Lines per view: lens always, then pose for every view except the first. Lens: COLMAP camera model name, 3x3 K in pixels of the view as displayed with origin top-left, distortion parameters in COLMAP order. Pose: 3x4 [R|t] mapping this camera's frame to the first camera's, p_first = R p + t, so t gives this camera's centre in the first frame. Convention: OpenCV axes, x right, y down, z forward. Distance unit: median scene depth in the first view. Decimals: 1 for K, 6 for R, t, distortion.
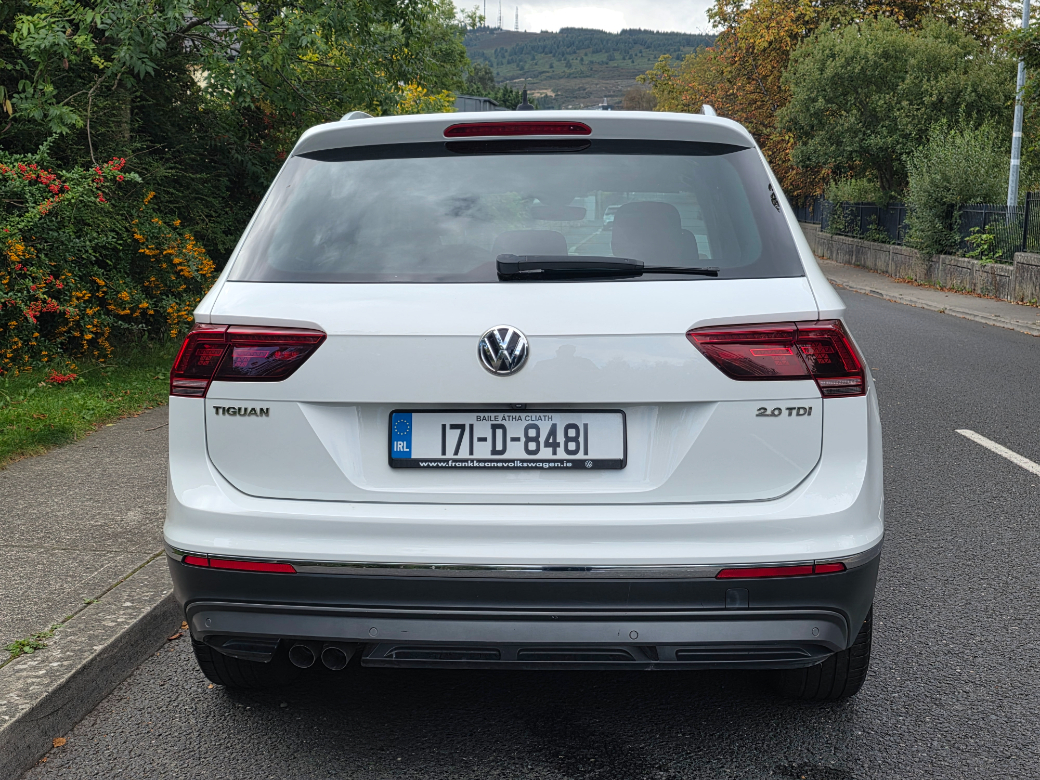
lens RADIAL K [[1231.6, 0, 519.8], [0, 1231.6, 389.0], [0, 0, 1]] dist [0.039680, 0.000000]
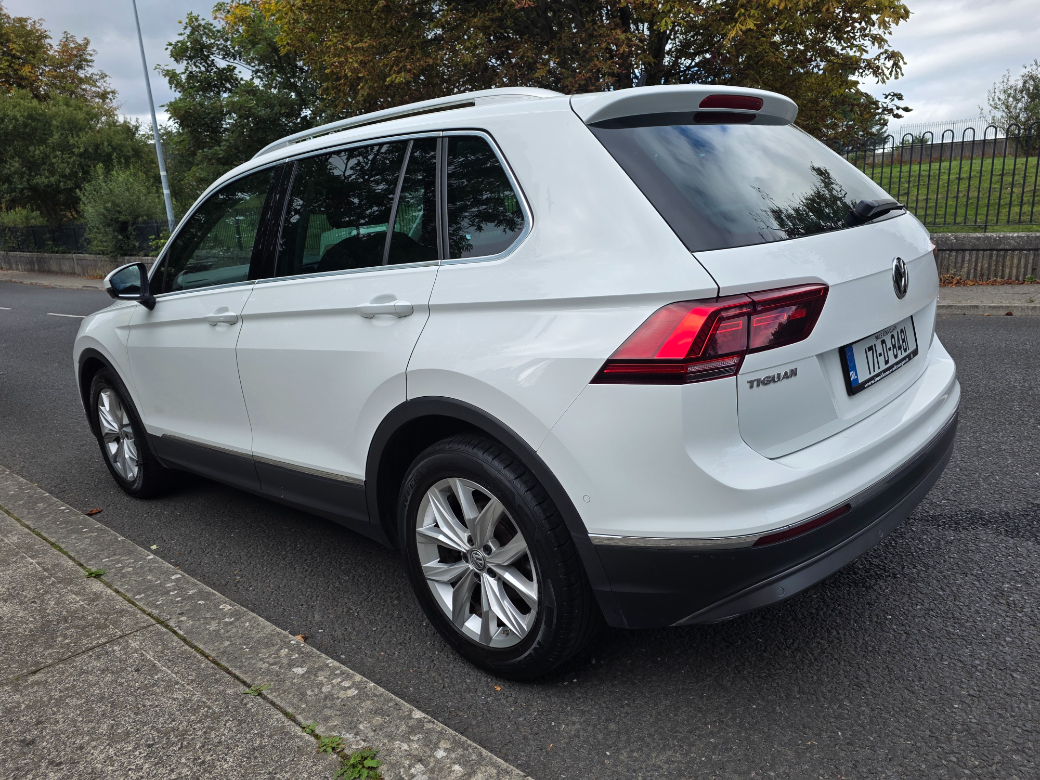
lens RADIAL K [[738.8, 0, 520.5], [0, 738.8, 392.6], [0, 0, 1]] dist [0.005549, -0.001139]
pose [[0.617965, -0.233989, 0.750579, -0.071666], [0.173959, 0.971717, 0.159704, -0.008990], [-0.766719, 0.031878, 0.641191, 0.070732]]
